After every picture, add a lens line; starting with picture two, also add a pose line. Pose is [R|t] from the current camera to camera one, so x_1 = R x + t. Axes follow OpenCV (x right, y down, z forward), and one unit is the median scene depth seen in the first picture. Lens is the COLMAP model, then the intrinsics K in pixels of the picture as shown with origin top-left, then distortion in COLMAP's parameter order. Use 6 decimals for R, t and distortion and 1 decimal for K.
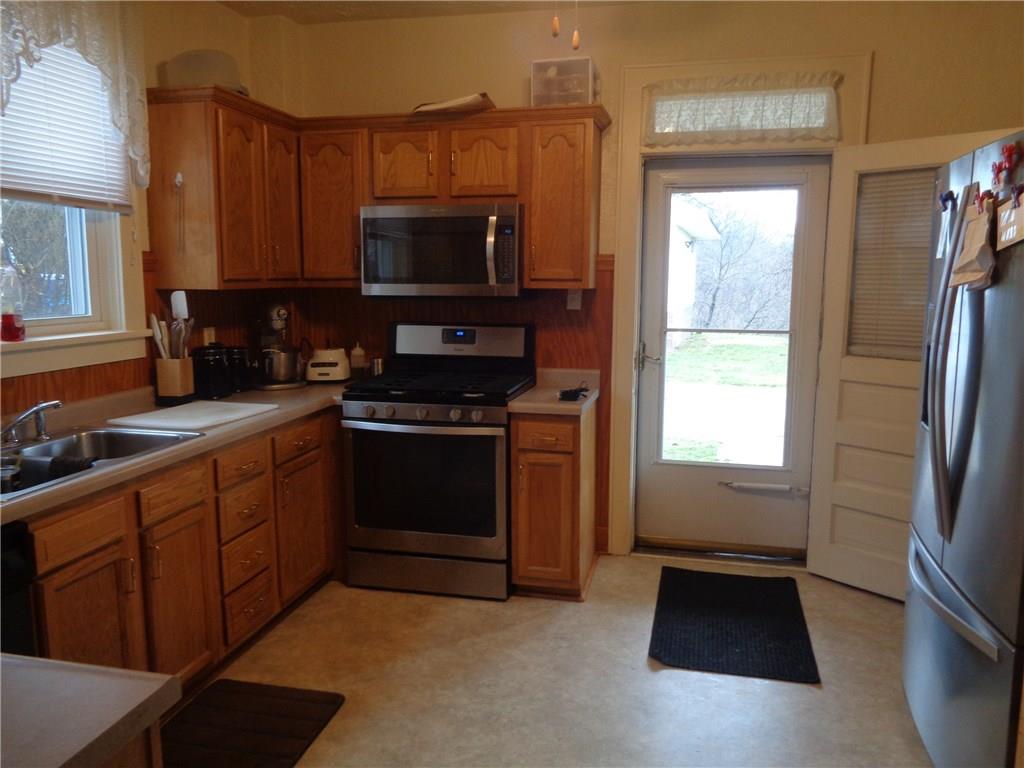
lens RADIAL K [[769.7, 0, 513.3], [0, 769.7, 382.3], [0, 0, 1]] dist [0.002261, 0.005814]
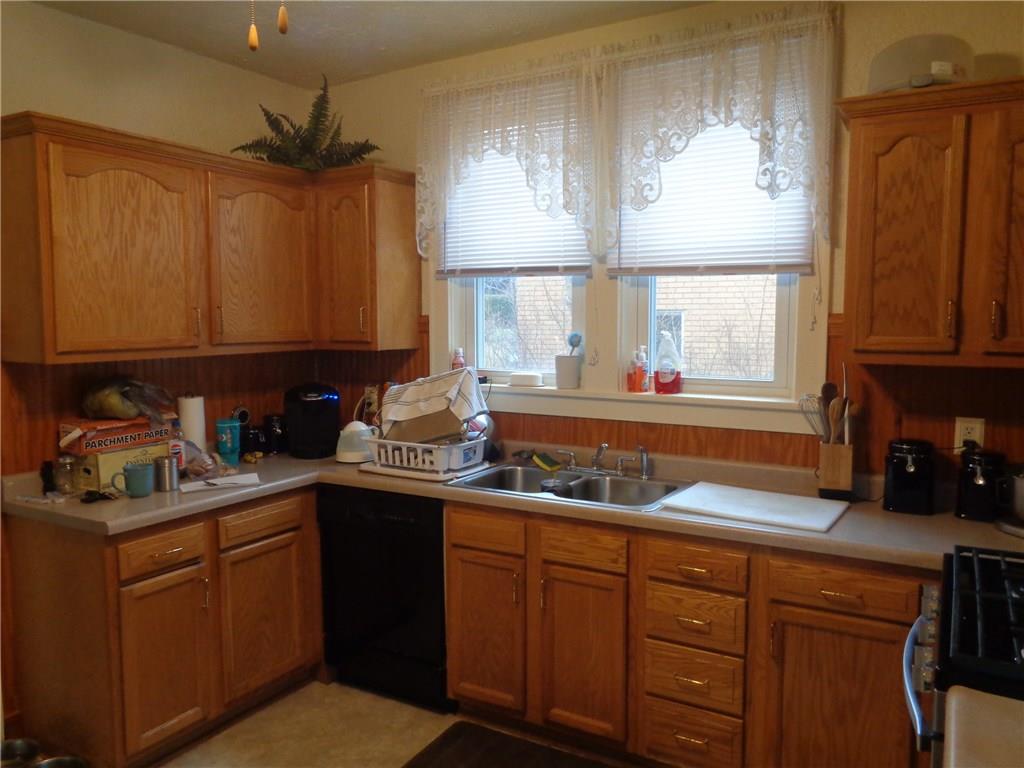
lens RADIAL K [[769.7, 0, 513.4], [0, 769.7, 381.9], [0, 0, 1]] dist [0.002261, 0.005814]
pose [[-0.276886, 0.071933, -0.958207, 0.464135], [-0.143728, 0.982876, 0.115317, -0.148979], [0.950093, 0.169651, -0.261805, 0.933915]]
